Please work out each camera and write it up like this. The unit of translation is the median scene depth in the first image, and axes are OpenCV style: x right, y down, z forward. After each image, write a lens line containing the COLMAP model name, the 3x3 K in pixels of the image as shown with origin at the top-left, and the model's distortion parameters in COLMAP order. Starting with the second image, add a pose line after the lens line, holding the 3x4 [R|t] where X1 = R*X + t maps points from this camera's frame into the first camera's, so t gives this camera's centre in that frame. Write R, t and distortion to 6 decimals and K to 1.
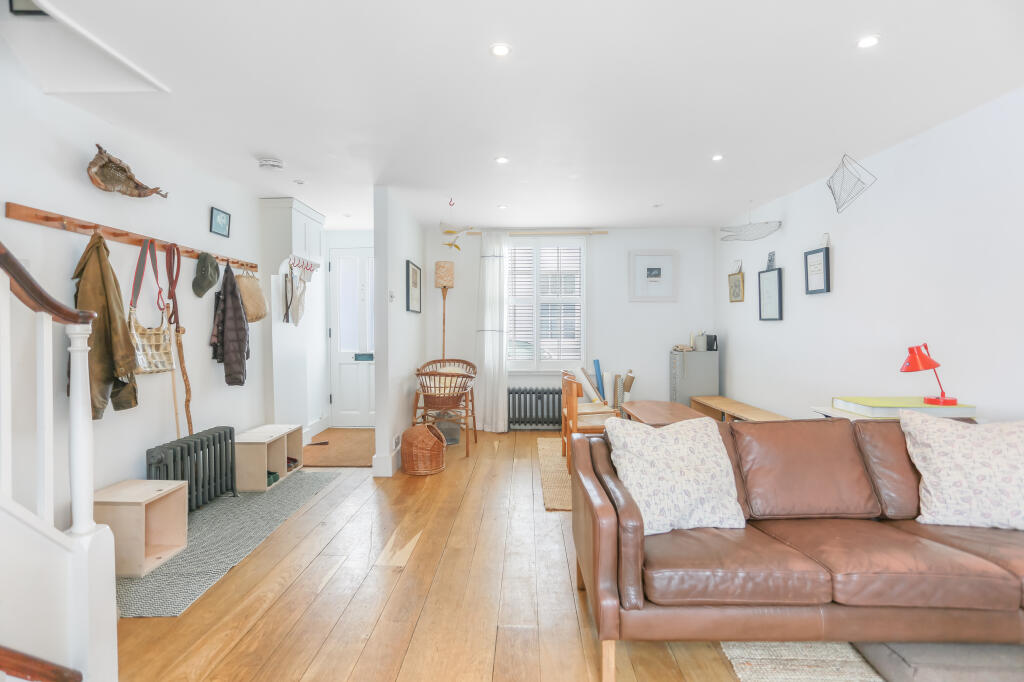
lens RADIAL K [[521.4, 0, 497.0], [0, 521.4, 334.9], [0, 0, 1]] dist [-0.043948, 0.028668]
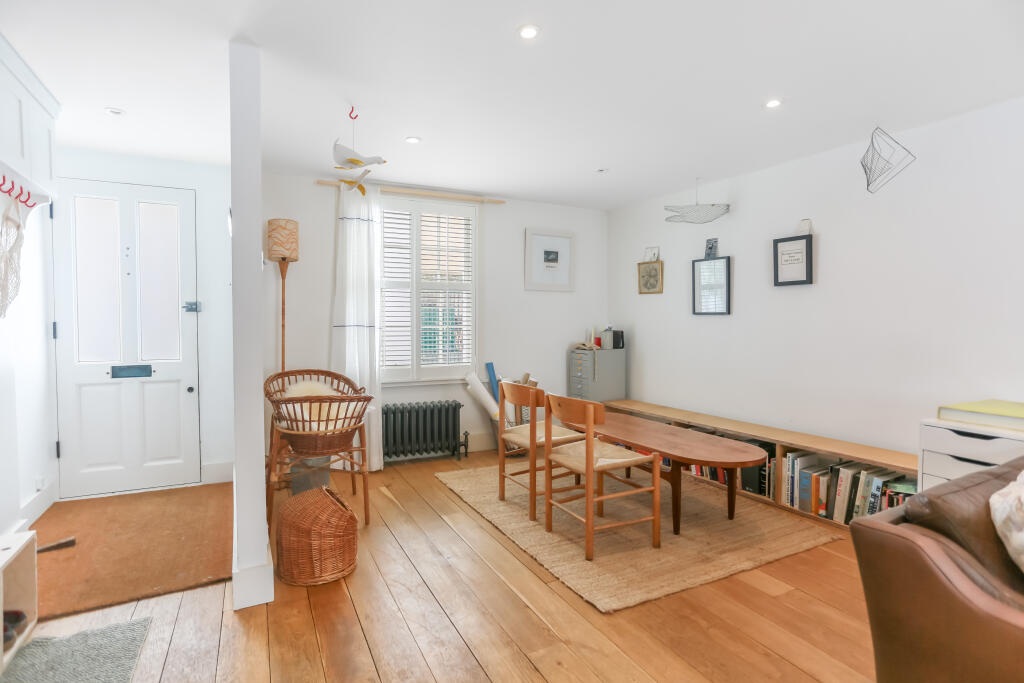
lens RADIAL K [[521.4, 0, 507.7], [0, 521.4, 338.0], [0, 0, 1]] dist [-0.043948, 0.028668]
pose [[0.871376, -0.012829, 0.490448, -0.258167], [0.004287, 0.999819, 0.018535, -0.006200], [-0.490597, -0.014048, 0.871273, 0.440097]]
